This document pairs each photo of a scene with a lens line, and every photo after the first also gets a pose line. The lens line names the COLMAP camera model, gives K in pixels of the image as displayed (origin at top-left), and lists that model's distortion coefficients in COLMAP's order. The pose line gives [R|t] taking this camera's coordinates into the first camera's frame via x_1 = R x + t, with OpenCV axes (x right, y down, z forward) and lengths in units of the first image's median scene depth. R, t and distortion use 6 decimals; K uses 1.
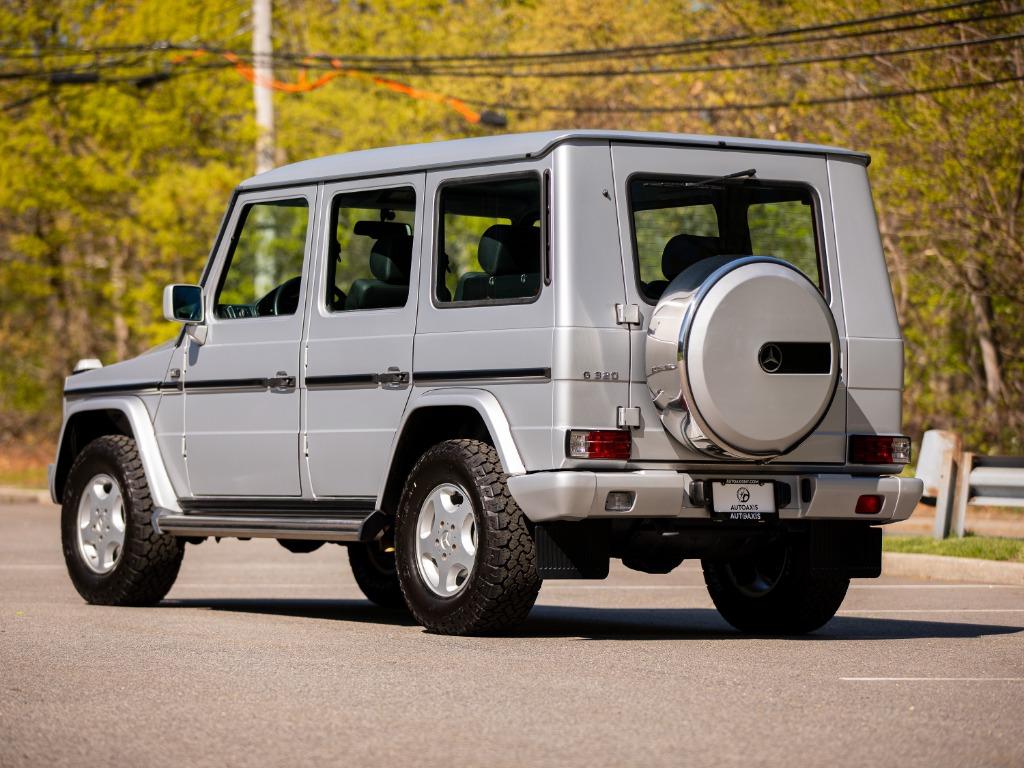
lens RADIAL K [[4087.3, 0, 512.0], [0, 4087.3, 384.0], [0, 0, 1]] dist [0.054022, -0.039232]
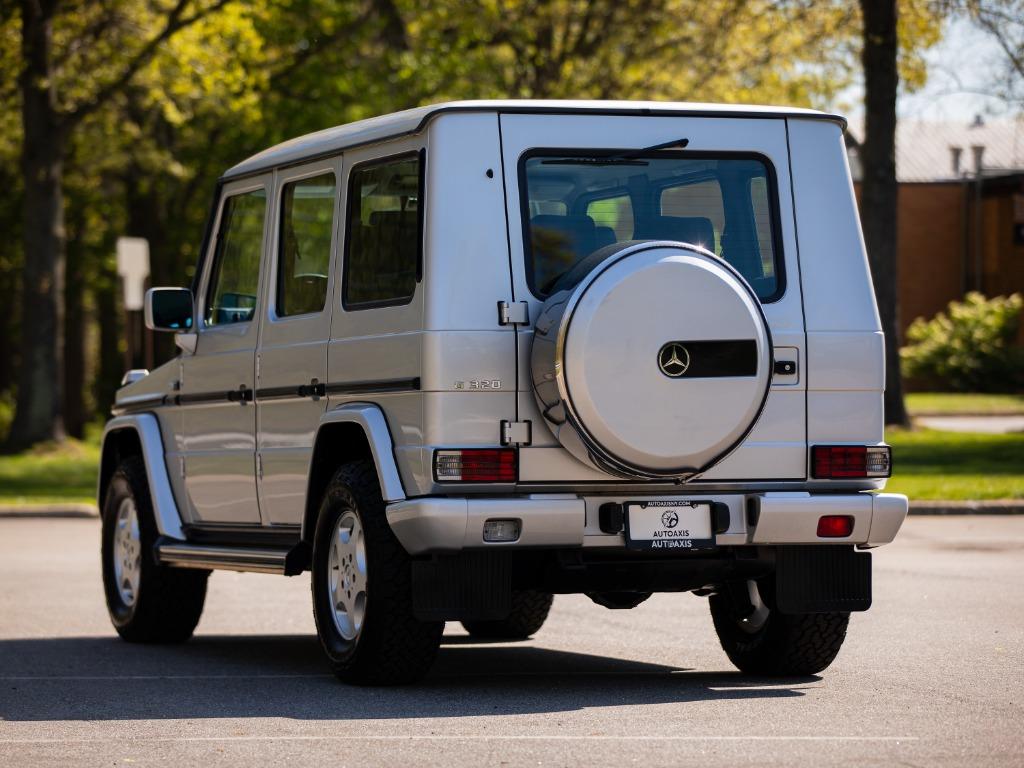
lens RADIAL K [[4087.3, 0, 512.0], [0, 4087.3, 384.0], [0, 0, 1]] dist [0.054022, -0.039232]
pose [[0.976492, -0.025247, -0.214068, 0.206158], [0.026118, 0.999658, 0.001240, -0.003070], [0.213964, -0.006802, 0.976818, 0.153988]]
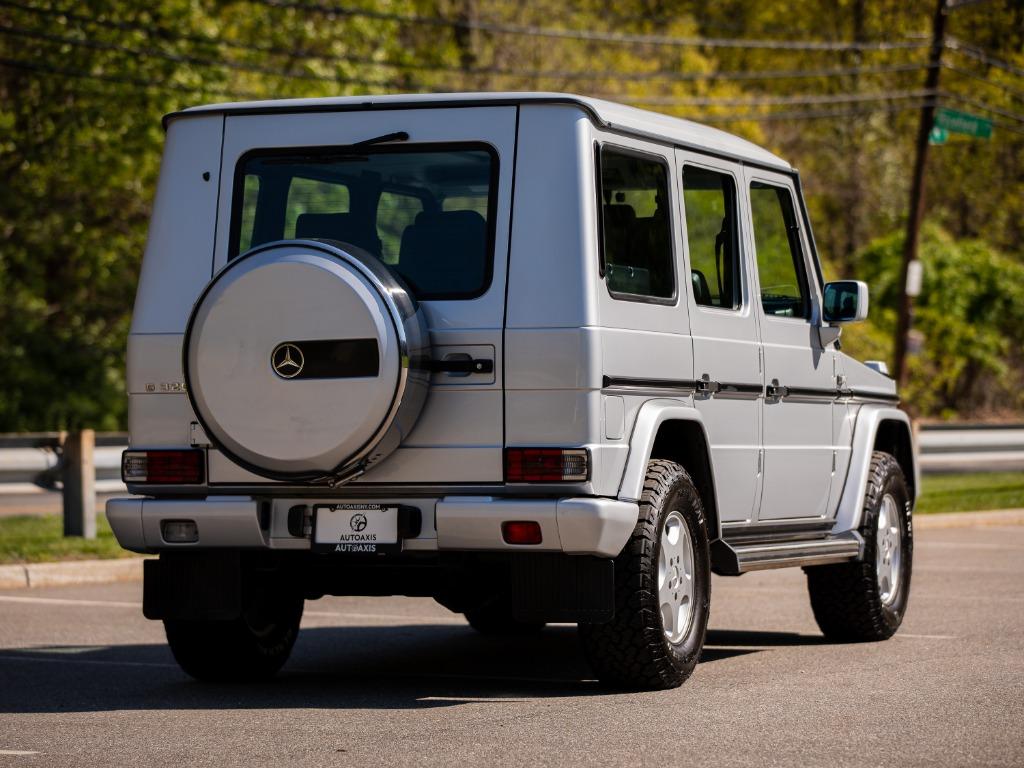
lens RADIAL K [[4087.3, 0, 512.0], [0, 4087.3, 384.0], [0, 0, 1]] dist [0.054022, -0.039232]
pose [[0.616653, -0.029521, -0.786681, 0.728780], [0.031456, 0.999423, -0.012847, 0.010382], [0.786606, -0.016824, 0.617226, 0.501784]]
